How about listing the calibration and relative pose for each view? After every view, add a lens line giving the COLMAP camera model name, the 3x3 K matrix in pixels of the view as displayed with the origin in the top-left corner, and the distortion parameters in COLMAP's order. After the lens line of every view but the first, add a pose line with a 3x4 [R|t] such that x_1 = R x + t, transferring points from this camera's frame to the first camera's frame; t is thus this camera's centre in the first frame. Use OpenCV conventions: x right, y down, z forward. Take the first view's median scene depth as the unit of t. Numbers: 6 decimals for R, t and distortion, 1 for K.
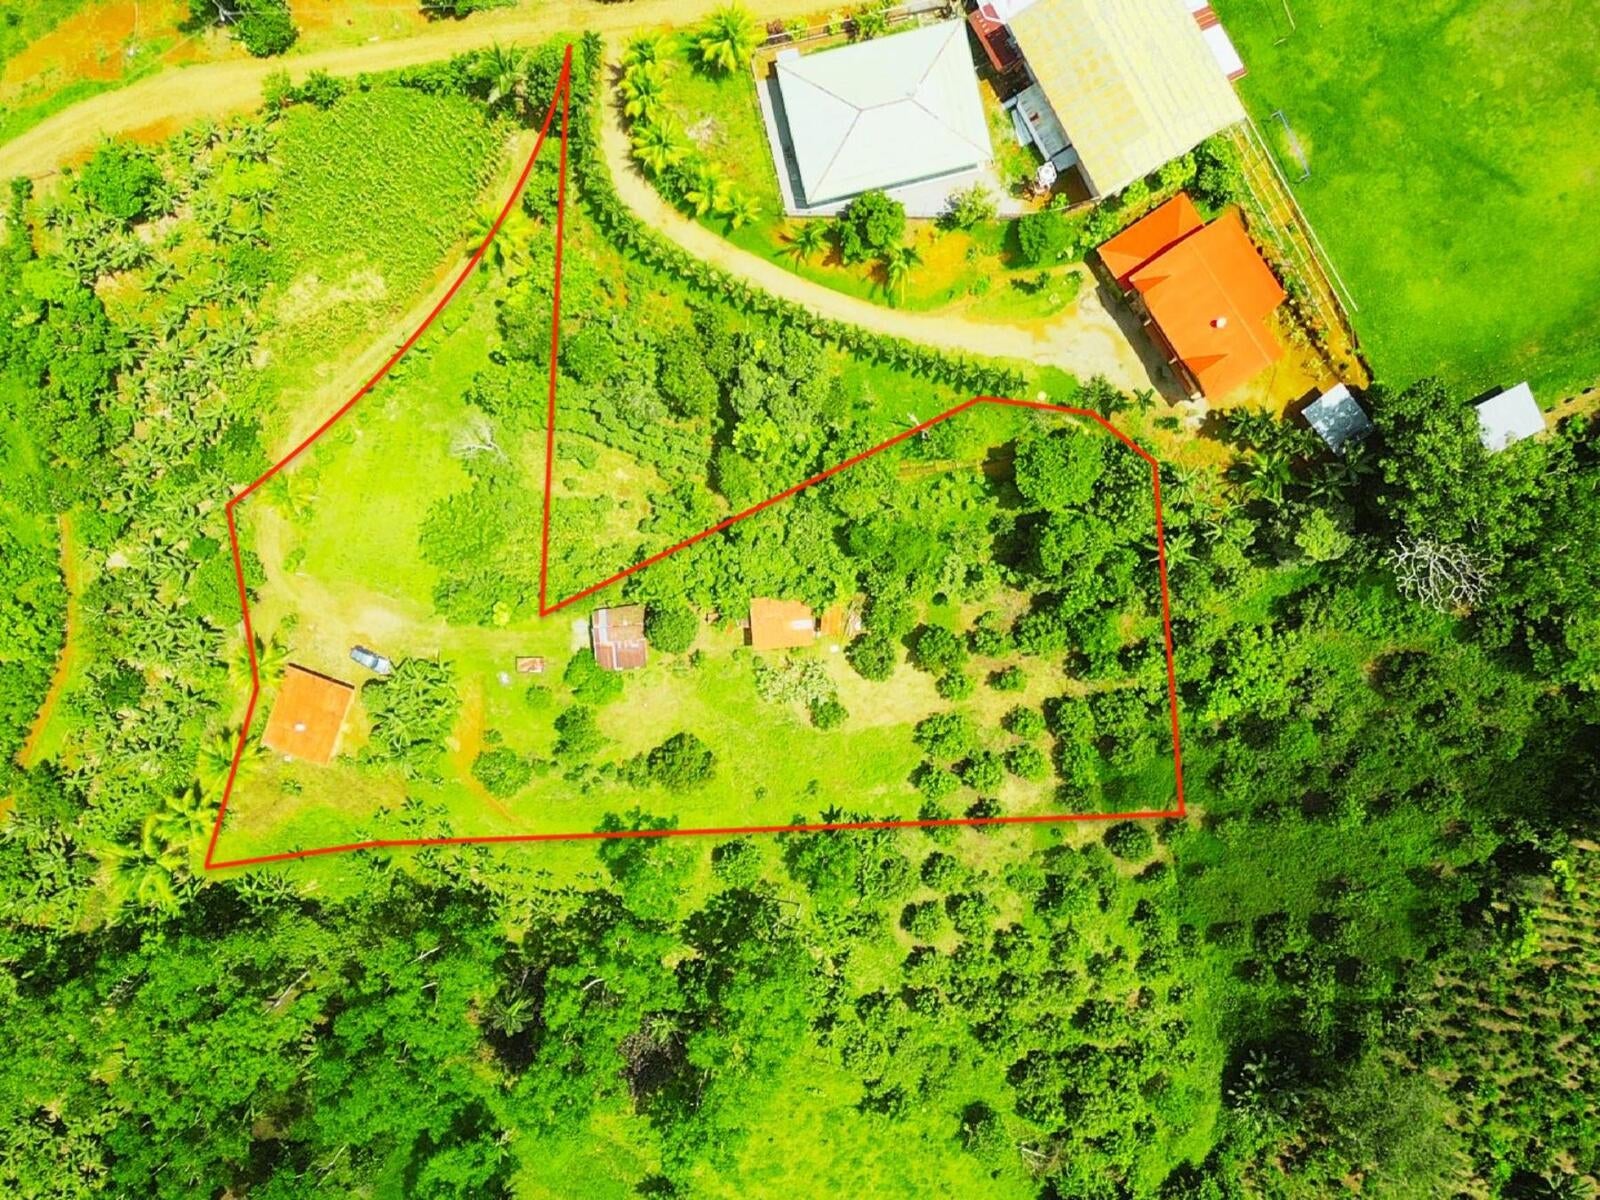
lens RADIAL K [[1144.0, 0, 800.0], [0, 1144.0, 600.0], [0, 0, 1]] dist [0.096666, -0.000683]
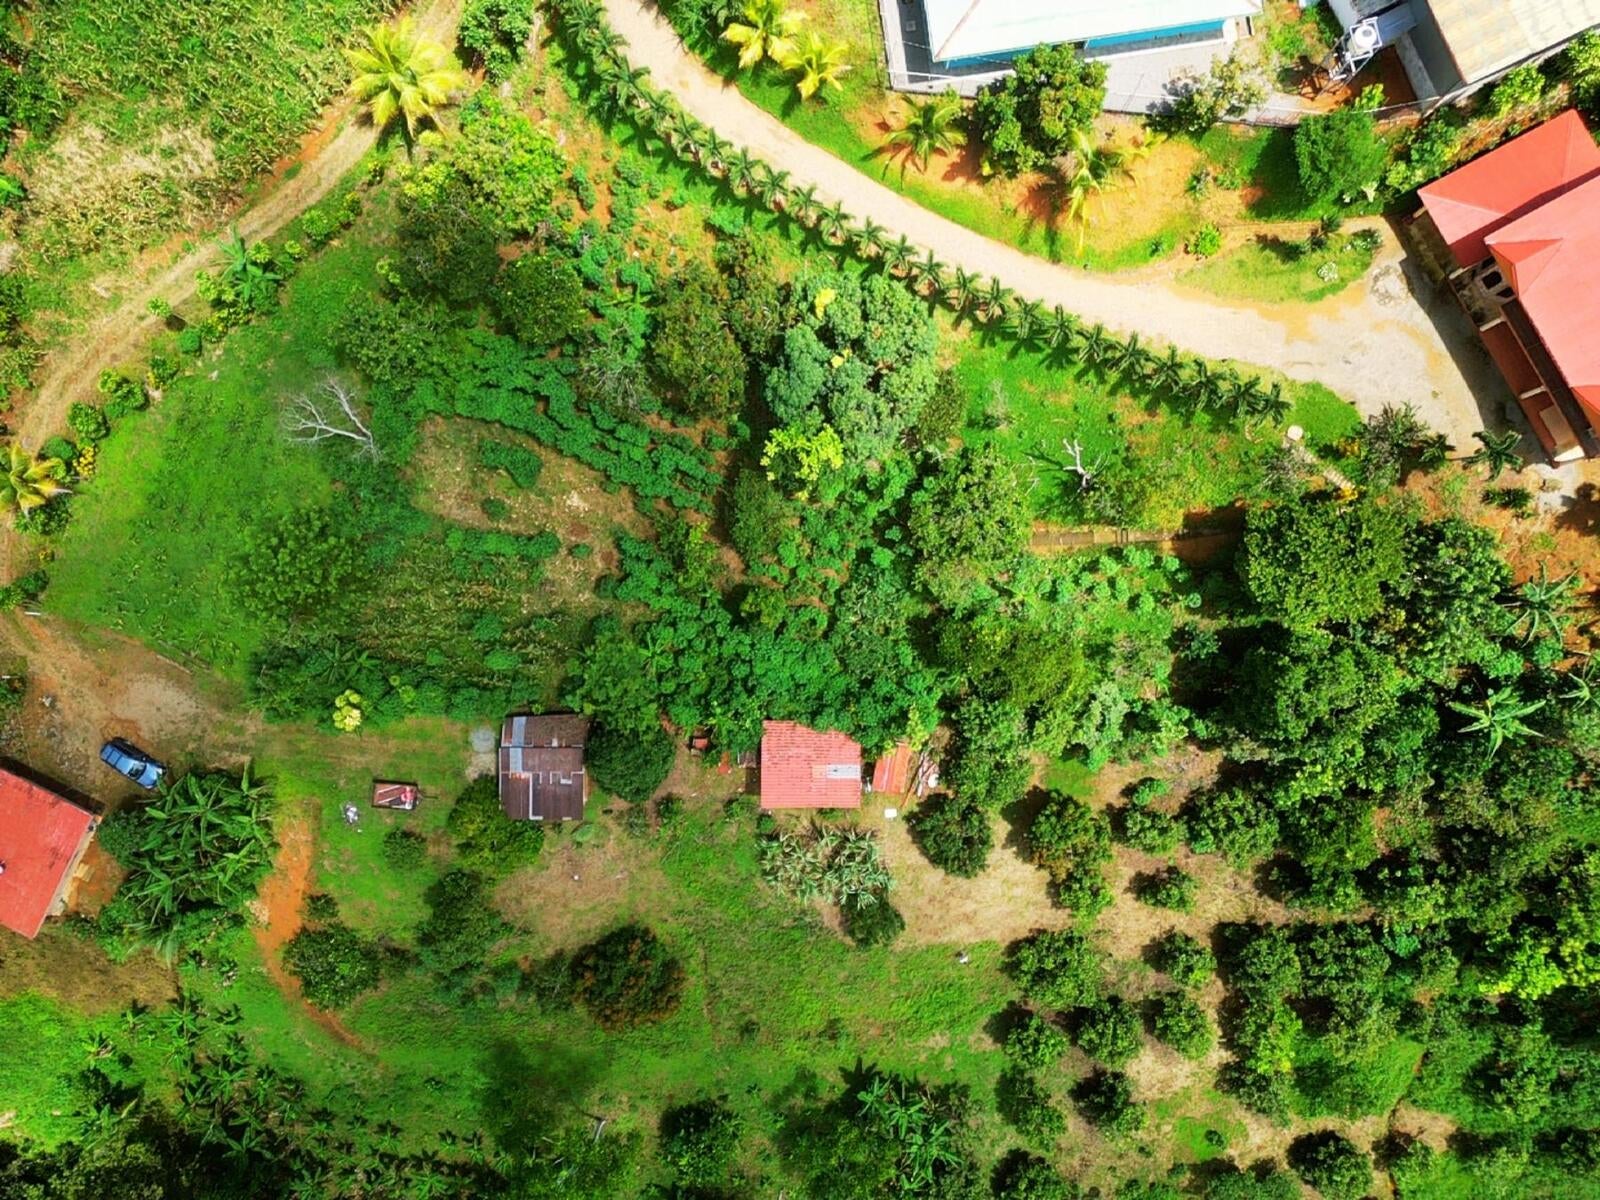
lens RADIAL K [[1140.0, 0, 800.0], [0, 1140.0, 600.0], [0, 0, 1]] dist [0.043135, 0.001451]
pose [[0.995565, 0.094078, -0.000398, -0.030780], [-0.093940, 0.993858, -0.058495, -0.032679], [-0.005107, 0.058273, 0.998288, 0.399496]]
